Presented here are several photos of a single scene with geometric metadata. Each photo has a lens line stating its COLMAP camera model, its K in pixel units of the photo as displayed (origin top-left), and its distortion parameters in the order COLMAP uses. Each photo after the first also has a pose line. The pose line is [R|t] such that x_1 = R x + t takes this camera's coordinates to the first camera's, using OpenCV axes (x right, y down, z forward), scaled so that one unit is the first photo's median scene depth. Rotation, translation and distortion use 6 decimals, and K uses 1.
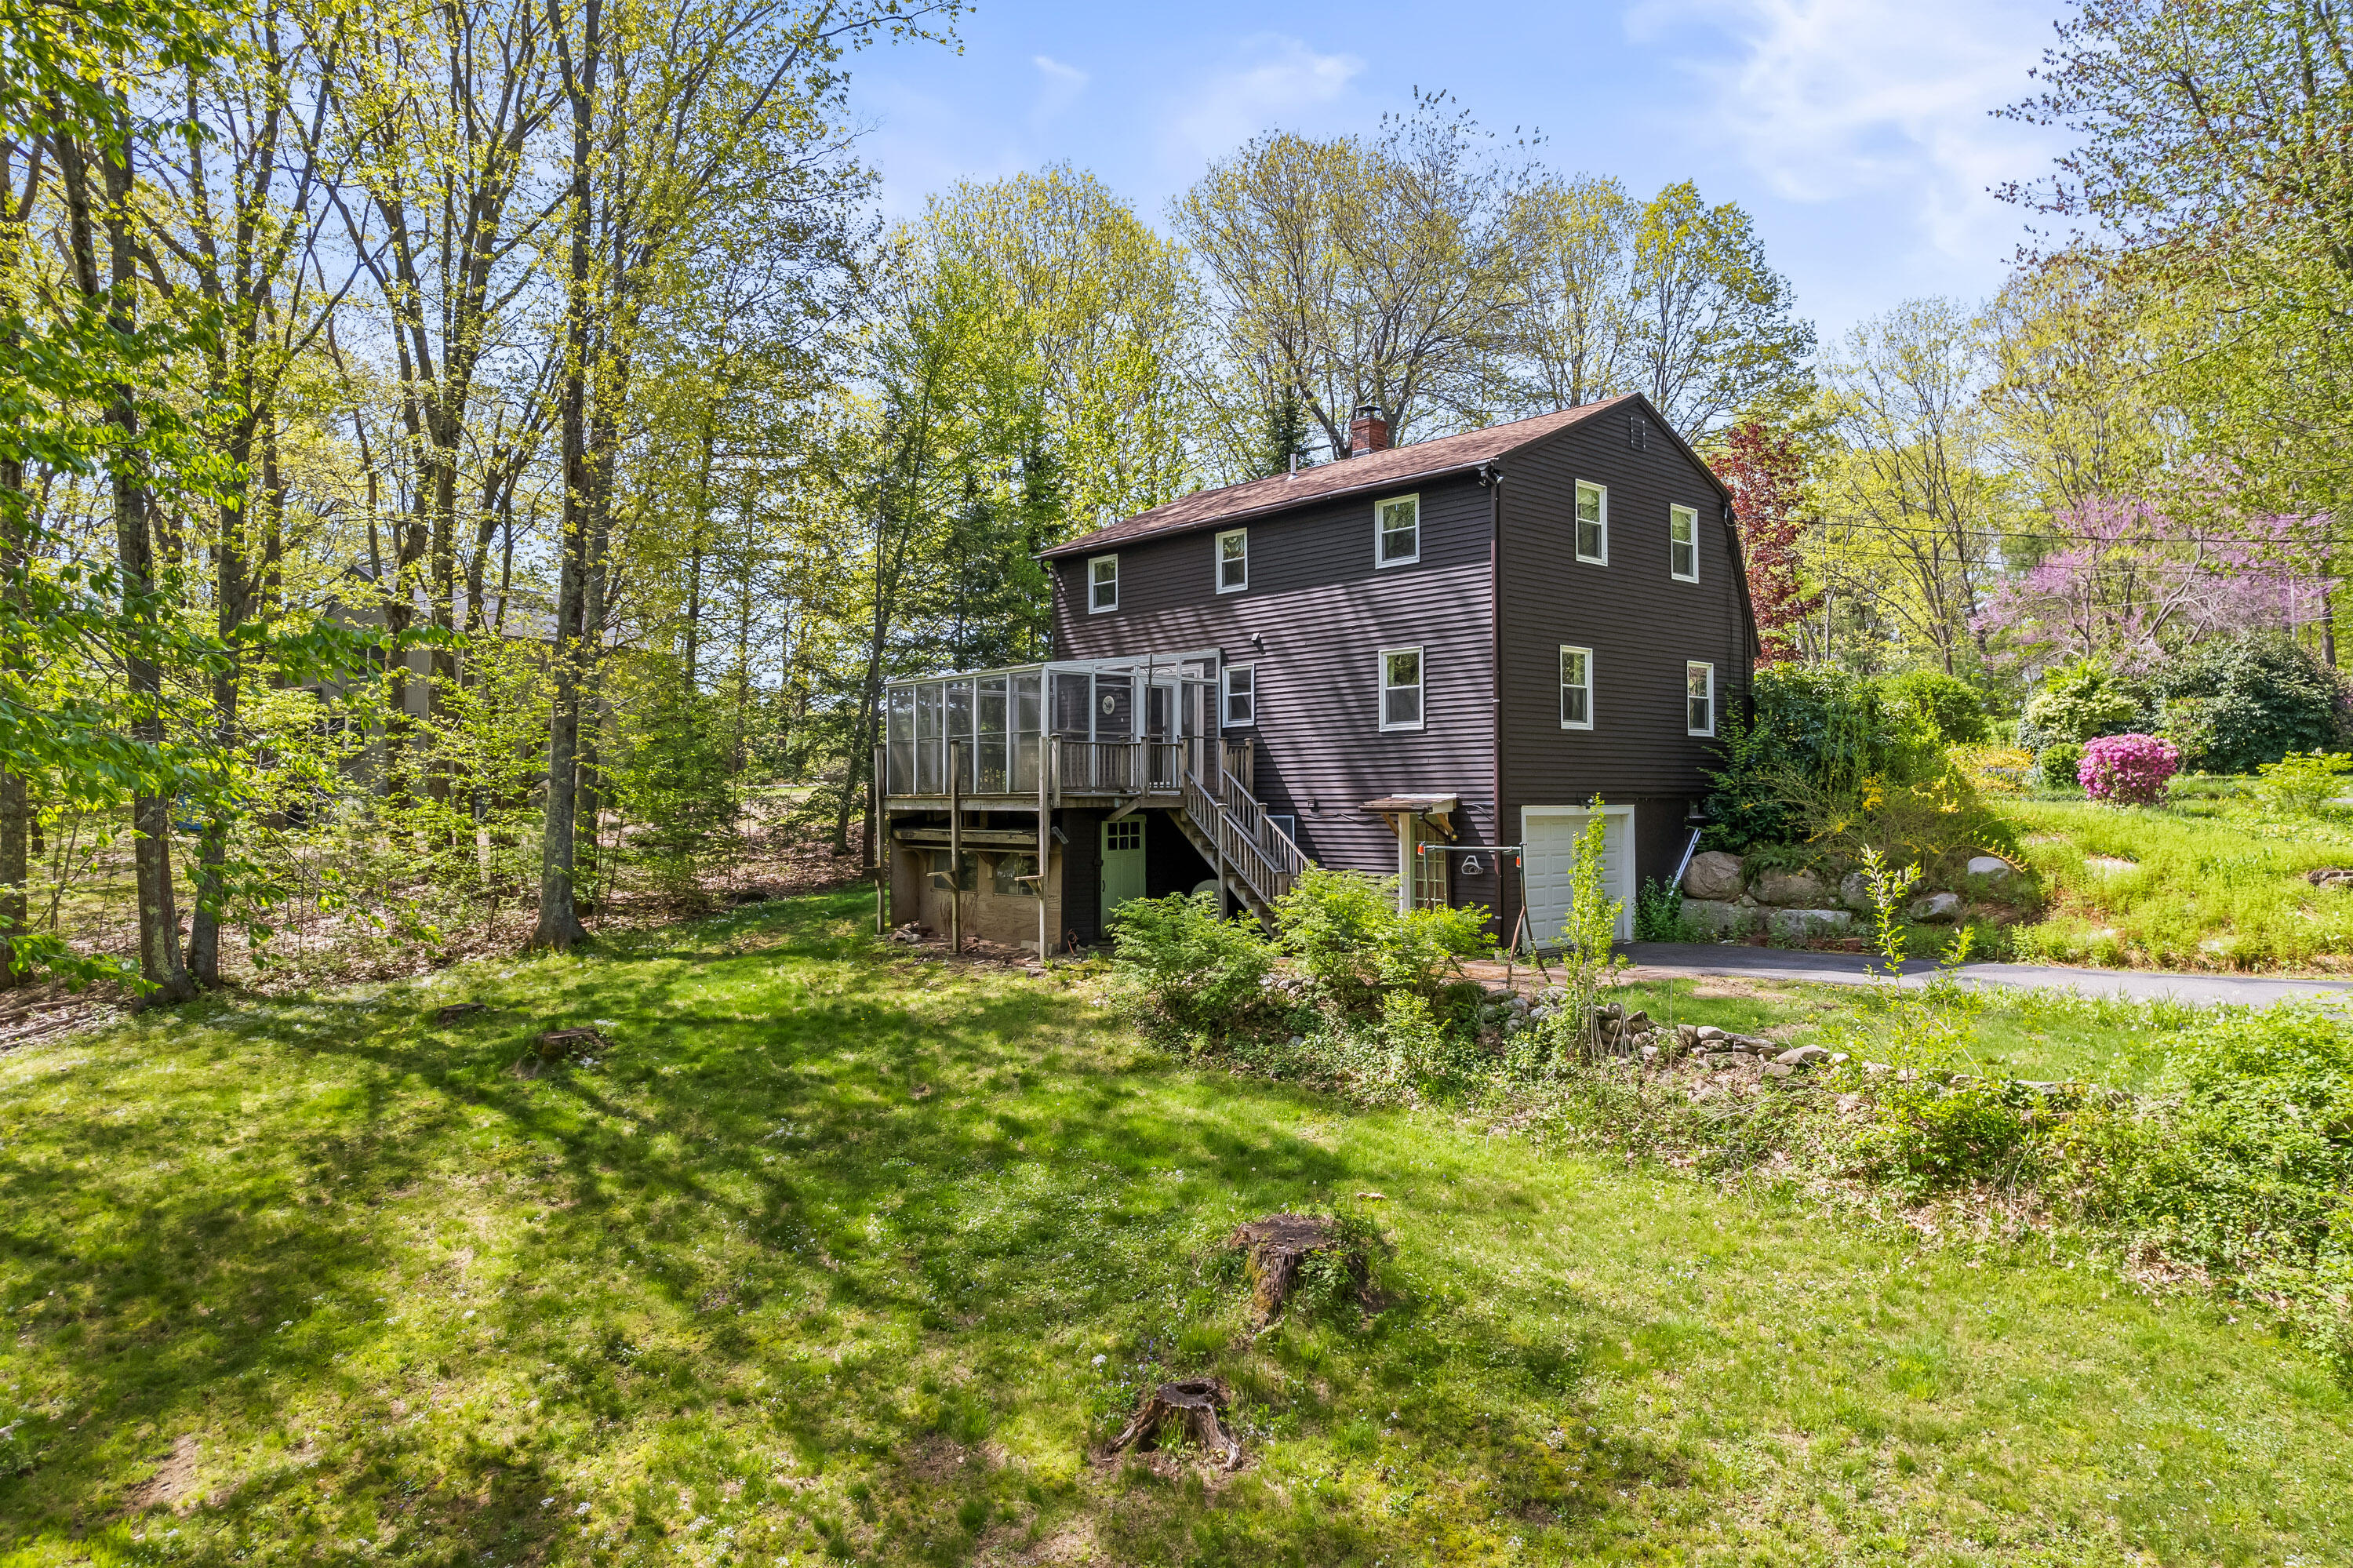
lens RADIAL K [[1538.4, 0, 1172.7], [0, 1538.4, 793.5], [0, 0, 1]] dist [-0.031443, 0.002469]
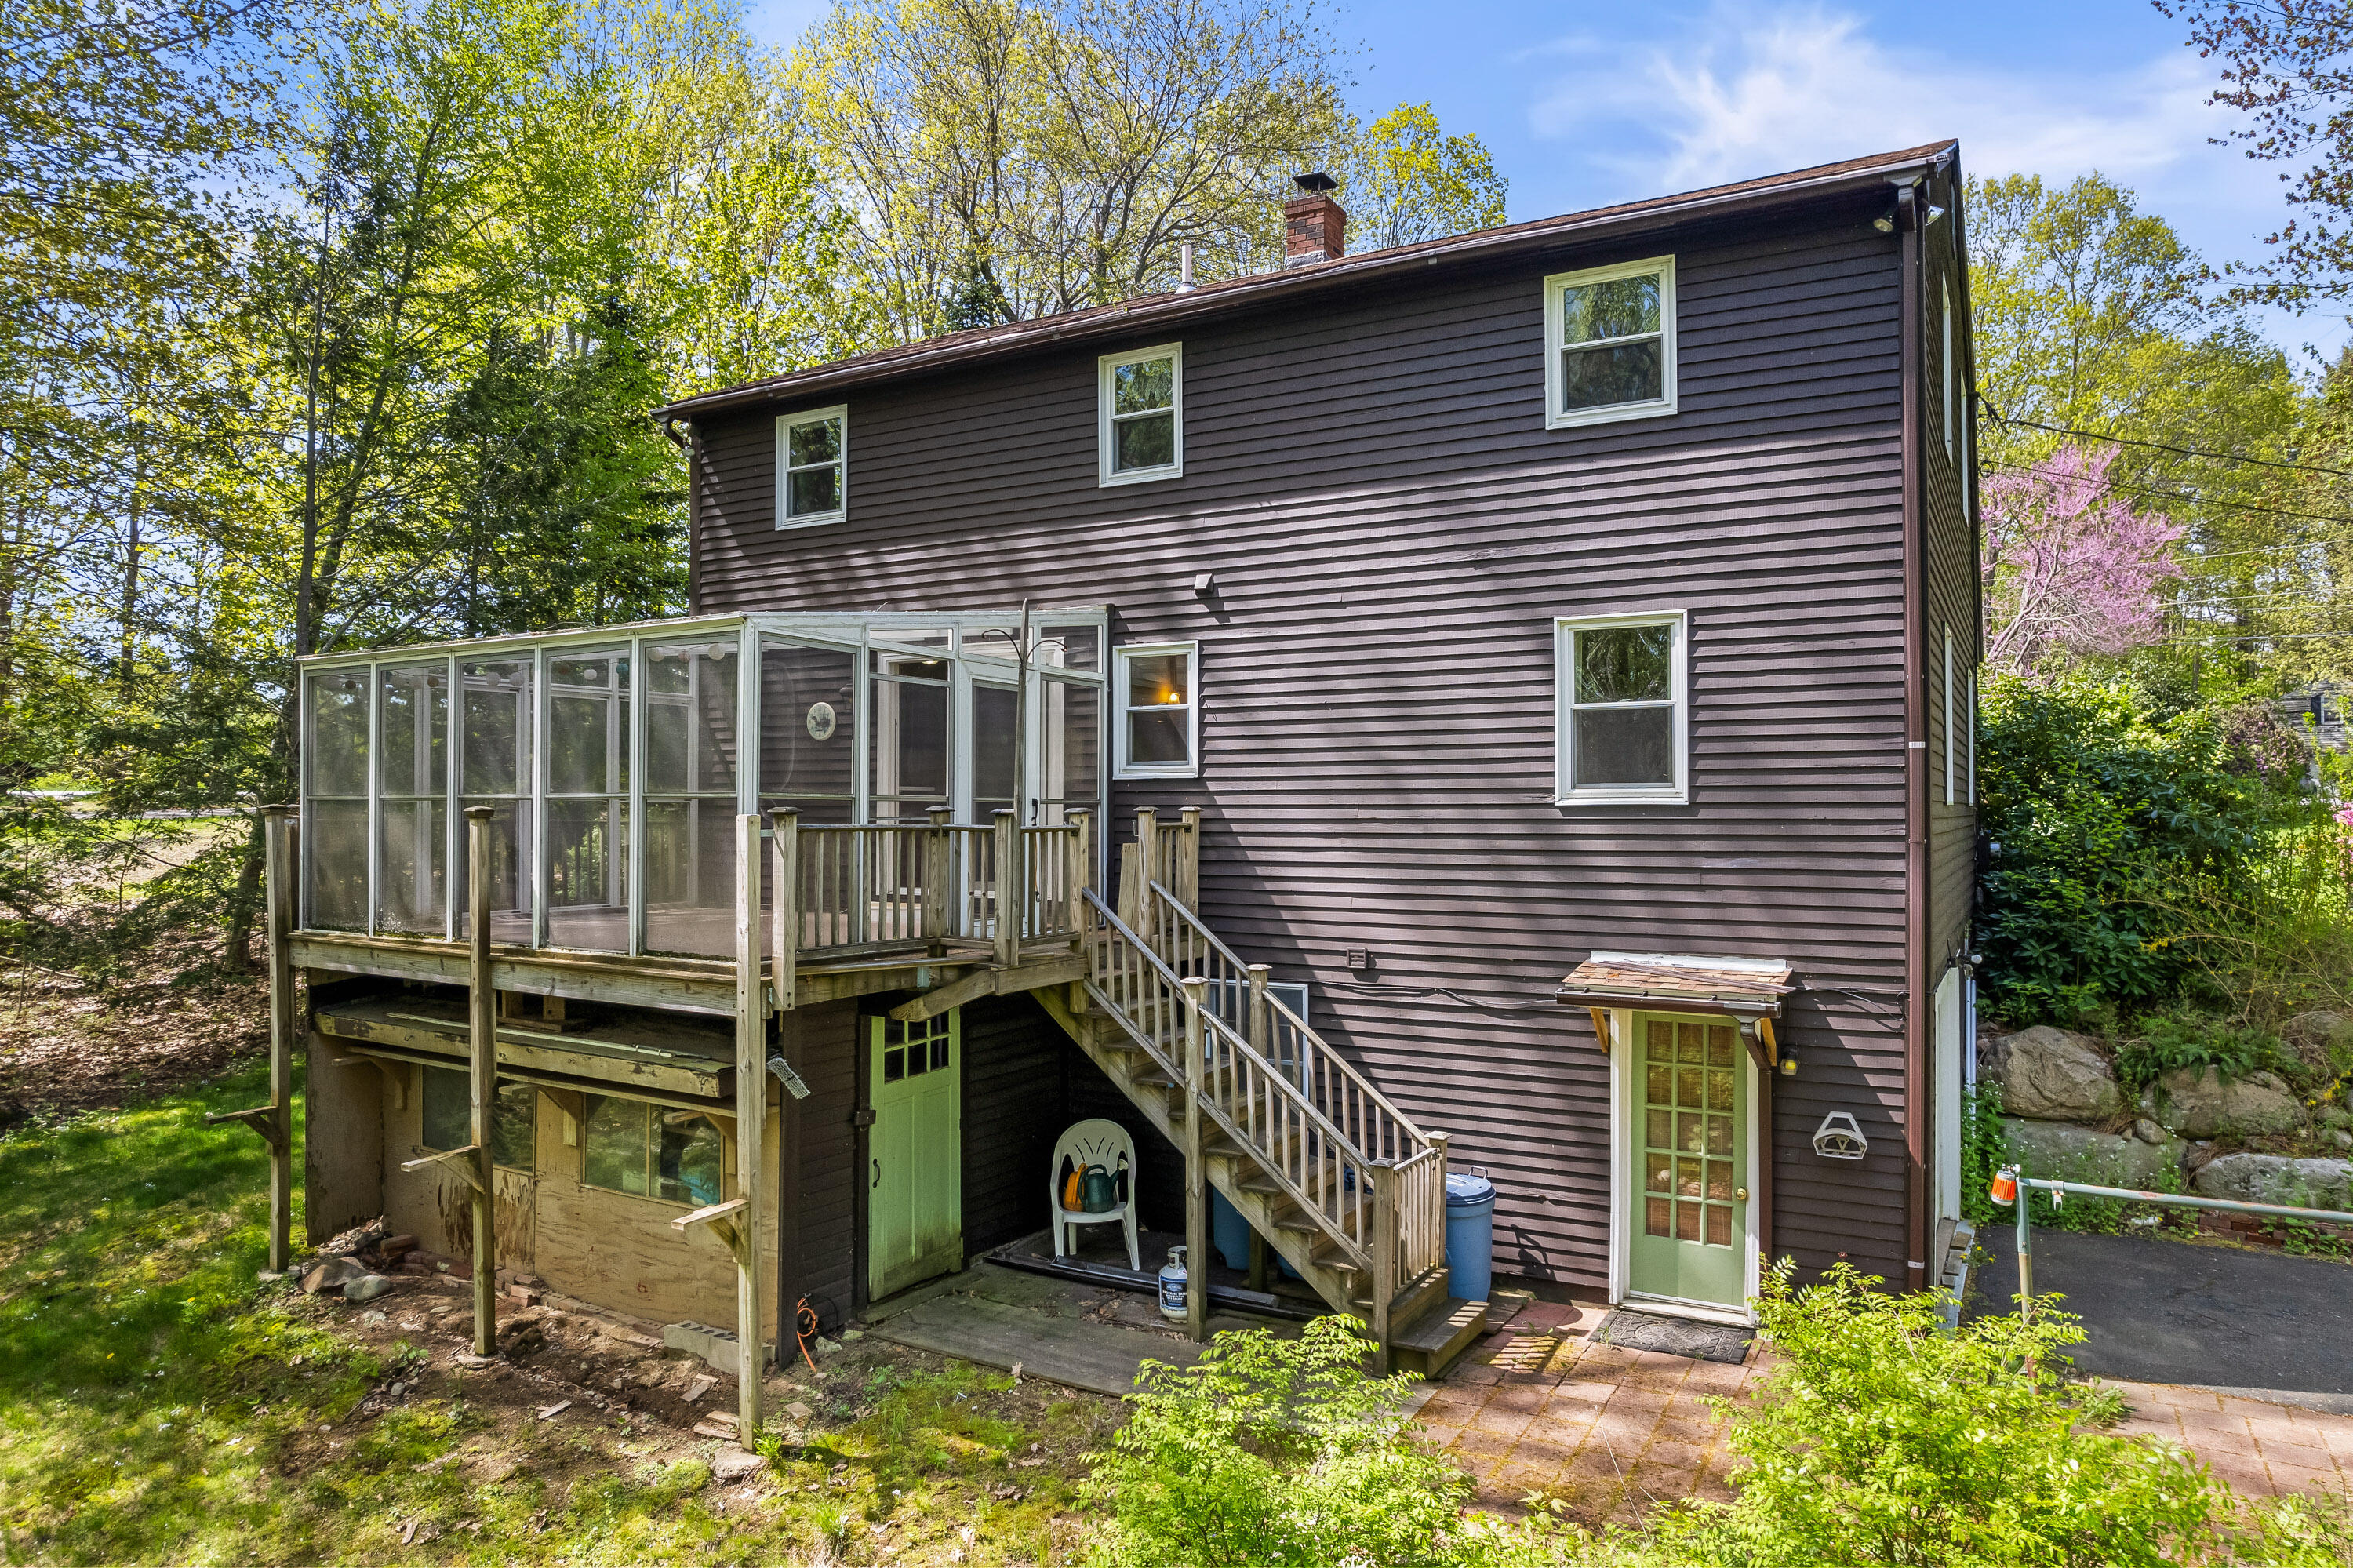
lens RADIAL K [[1538.4, 0, 1172.7], [0, 1538.4, 793.5], [0, 0, 1]] dist [-0.031443, 0.002469]
pose [[0.954313, 0.007629, 0.298712, -0.086653], [-0.007042, 0.999971, -0.003042, -0.037127], [-0.298726, 0.000799, 0.954338, 0.555504]]
